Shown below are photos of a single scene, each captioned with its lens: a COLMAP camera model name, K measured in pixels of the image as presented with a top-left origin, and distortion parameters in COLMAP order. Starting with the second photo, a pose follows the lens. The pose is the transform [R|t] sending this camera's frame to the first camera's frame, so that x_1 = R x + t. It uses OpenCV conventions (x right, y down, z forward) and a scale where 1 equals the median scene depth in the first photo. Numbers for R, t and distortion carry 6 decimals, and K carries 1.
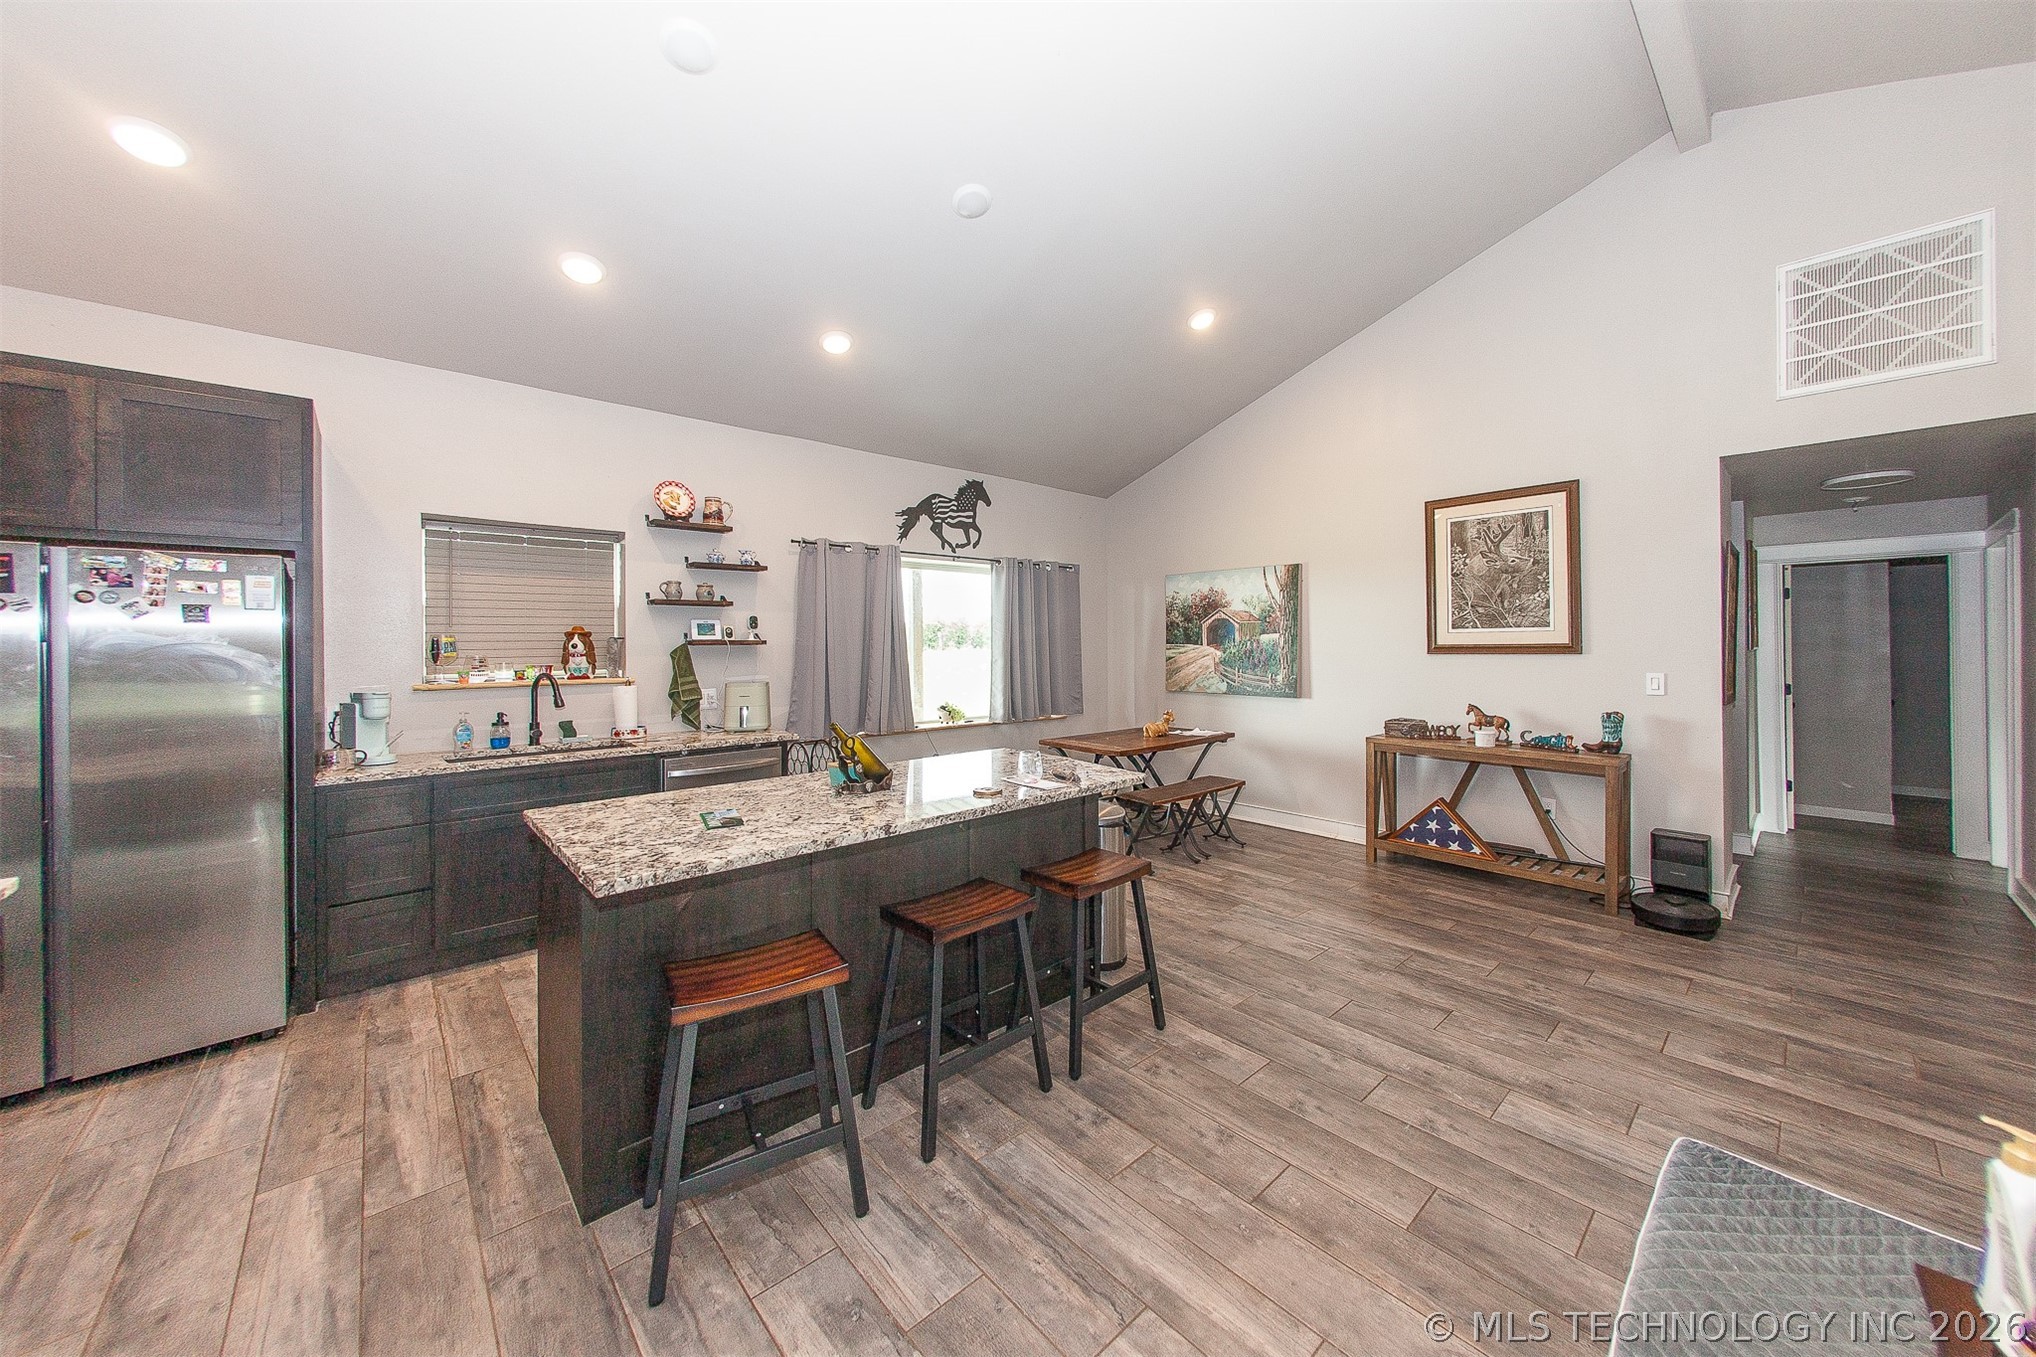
lens RADIAL K [[718.9, 0, 1002.2], [0, 718.9, 636.6], [0, 0, 1]] dist [-0.000522, -0.000099]
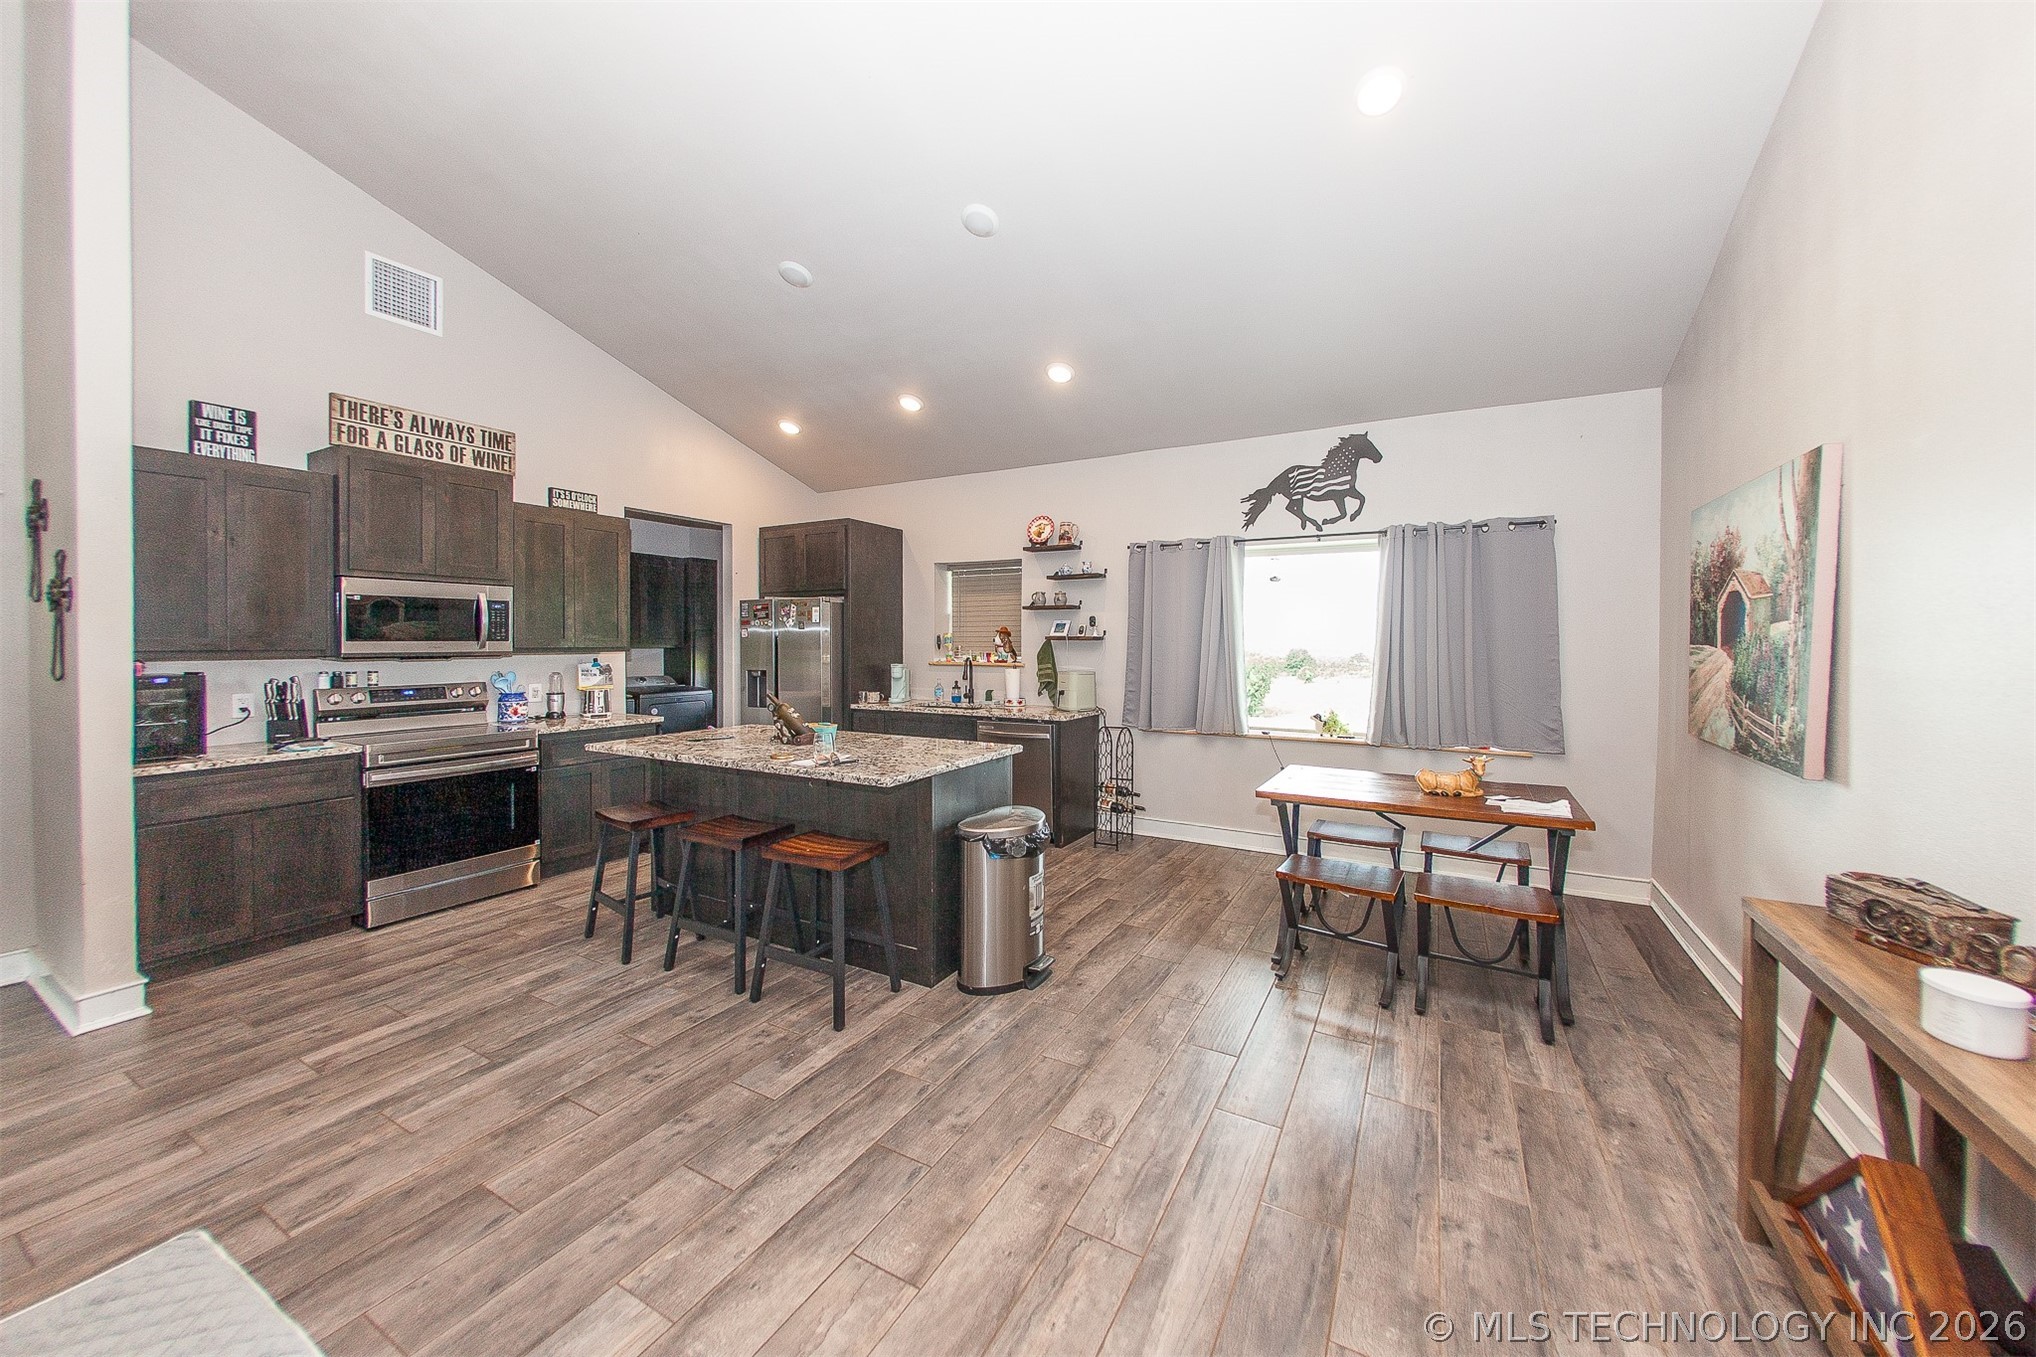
lens RADIAL K [[699.7, 0, 1093.0], [0, 699.7, 640.6], [0, 0, 1]] dist [-0.000620, -0.000033]
pose [[0.384209, 0.006961, -0.923220, 0.682395], [0.005142, 0.999940, 0.009680, 0.000897], [0.923232, -0.008466, 0.384150, 0.527124]]
